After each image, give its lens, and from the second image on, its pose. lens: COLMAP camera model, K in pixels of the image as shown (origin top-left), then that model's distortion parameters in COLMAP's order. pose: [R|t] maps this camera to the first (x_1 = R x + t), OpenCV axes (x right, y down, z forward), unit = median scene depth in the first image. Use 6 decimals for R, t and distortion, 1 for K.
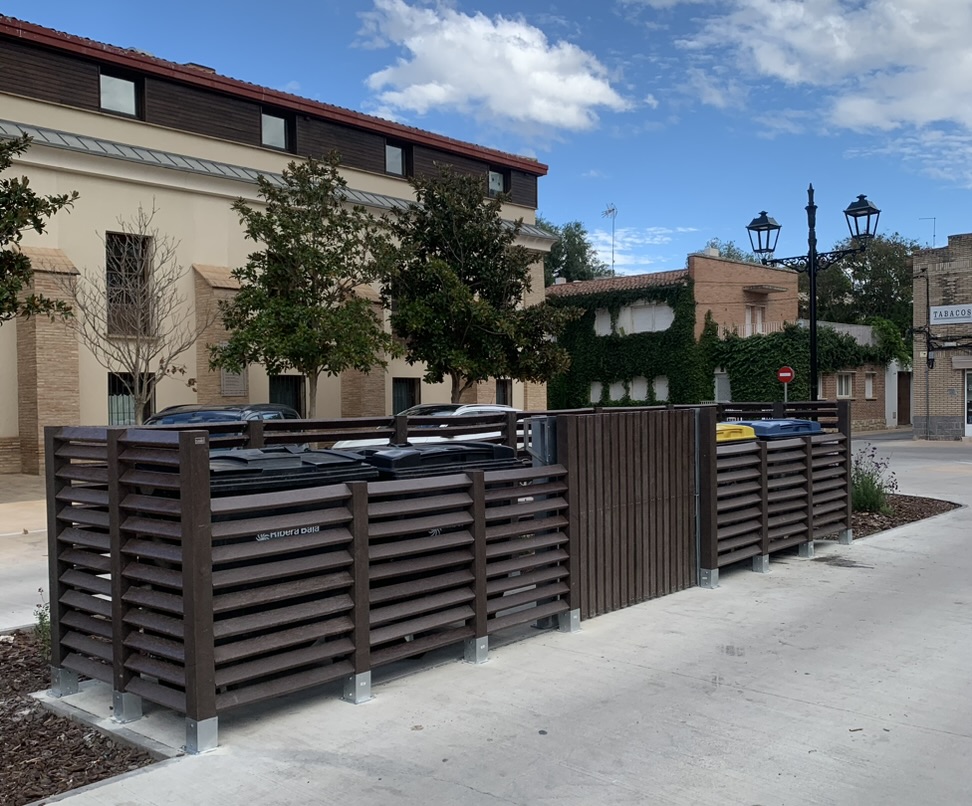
lens RADIAL K [[1000.6, 0, 501.8], [0, 1000.6, 404.6], [0, 0, 1]] dist [0.055554, -0.170587]
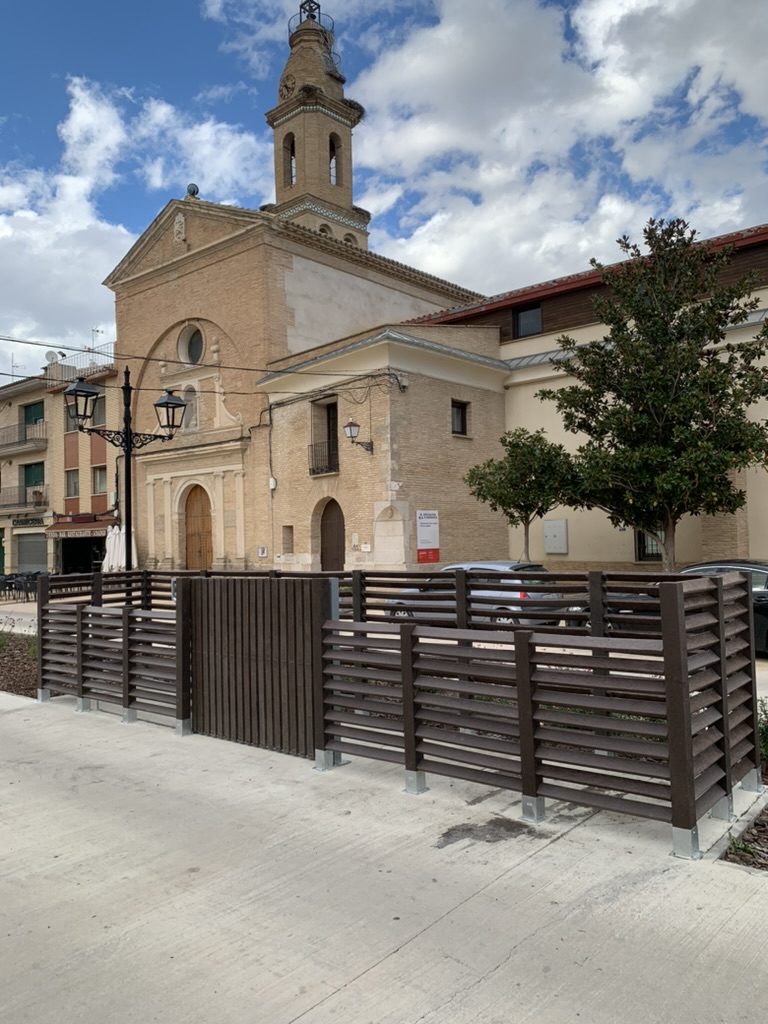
lens RADIAL K [[793.9, 0, 385.3], [0, 793.9, 494.0], [0, 0, 1]] dist [0.001970, -0.007240]
pose [[-0.005912, -0.045120, -0.998964, 0.305052], [0.011733, 0.998910, -0.045187, -0.013414], [0.999914, -0.011988, -0.005376, 0.336176]]
